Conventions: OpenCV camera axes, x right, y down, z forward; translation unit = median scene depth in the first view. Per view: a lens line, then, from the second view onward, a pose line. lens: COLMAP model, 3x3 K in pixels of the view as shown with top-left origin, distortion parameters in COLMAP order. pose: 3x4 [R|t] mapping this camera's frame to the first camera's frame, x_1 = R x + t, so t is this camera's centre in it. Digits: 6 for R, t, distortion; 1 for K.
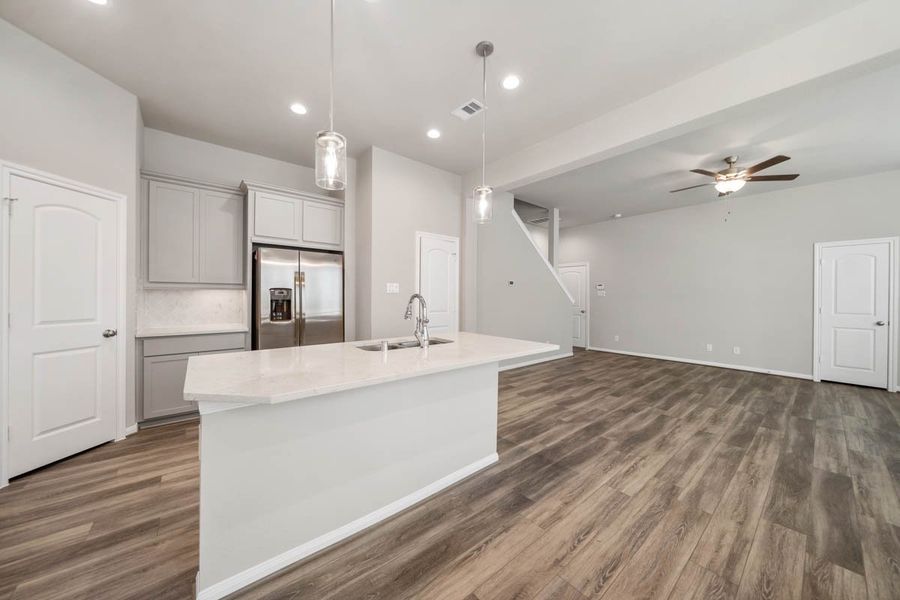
lens RADIAL K [[312.7, 0, 447.7], [0, 312.7, 296.8], [0, 0, 1]] dist [-0.006666, 0.000322]
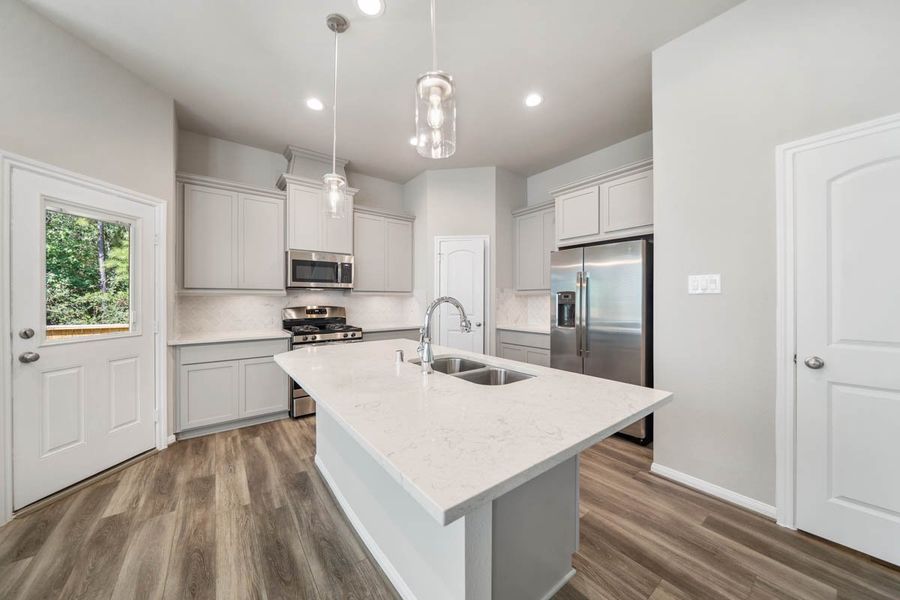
lens RADIAL K [[312.7, 0, 453.6], [0, 312.7, 298.9], [0, 0, 1]] dist [-0.006666, 0.000322]
pose [[-0.034226, -0.006765, -0.999391, 0.395963], [0.000844, 0.999977, -0.006798, -0.000116], [0.999414, -0.001076, -0.034219, 0.682211]]
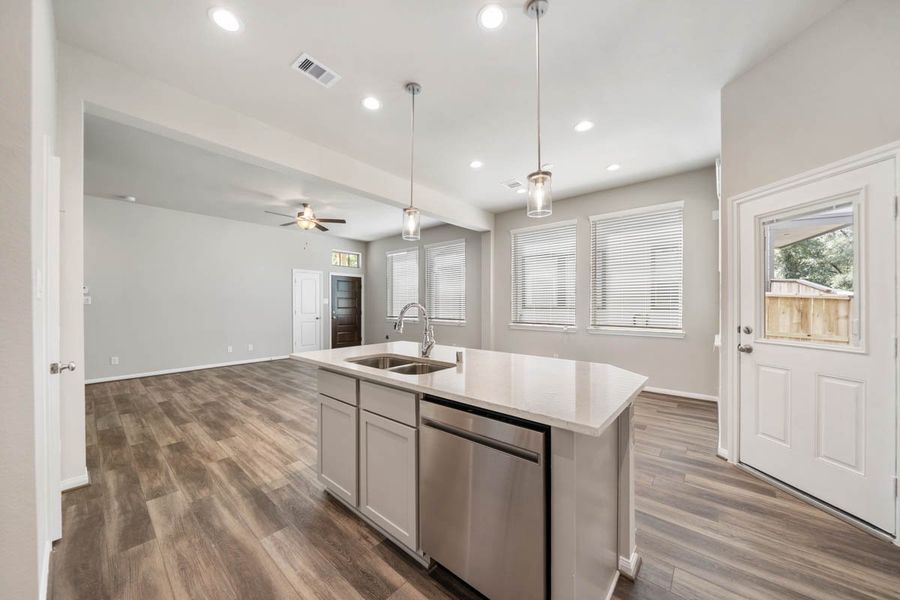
lens RADIAL K [[312.7, 0, 451.2], [0, 312.7, 305.8], [0, 0, 1]] dist [-0.006666, 0.000322]
pose [[-0.175108, -0.012174, 0.984474, -0.668305], [0.003561, 0.999909, 0.012998, -0.008945], [-0.984543, 0.005782, -0.175049, 0.687626]]
